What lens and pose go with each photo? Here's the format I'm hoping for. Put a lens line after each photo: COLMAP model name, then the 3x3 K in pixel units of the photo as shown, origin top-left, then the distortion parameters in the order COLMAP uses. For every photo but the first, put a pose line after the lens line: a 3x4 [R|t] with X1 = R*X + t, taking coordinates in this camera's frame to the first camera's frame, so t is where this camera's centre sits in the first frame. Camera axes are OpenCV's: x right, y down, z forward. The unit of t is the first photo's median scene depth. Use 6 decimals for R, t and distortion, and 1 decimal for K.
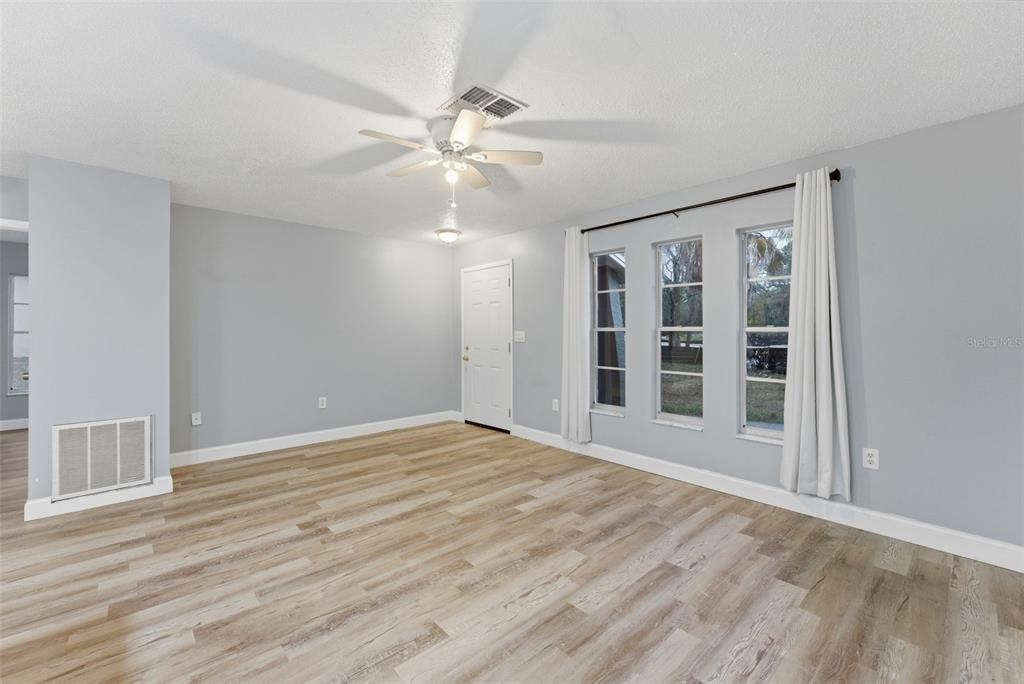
lens RADIAL K [[424.7, 0, 513.2], [0, 424.7, 329.0], [0, 0, 1]] dist [-0.002885, -0.000384]
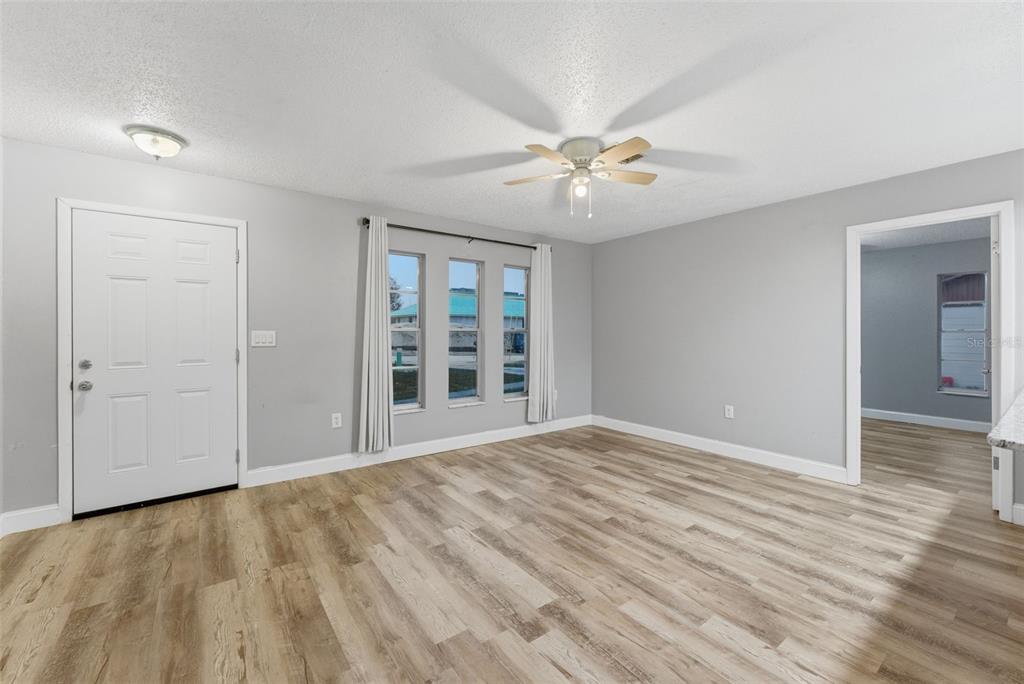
lens RADIAL K [[418.0, 0, 512.8], [0, 418.0, 334.4], [0, 0, 1]] dist [-0.003252, -0.000263]
pose [[0.102481, -0.005304, 0.994721, -1.065279], [-0.008284, 0.999947, 0.006186, 0.005782], [-0.994700, -0.008874, 0.102432, 0.916676]]
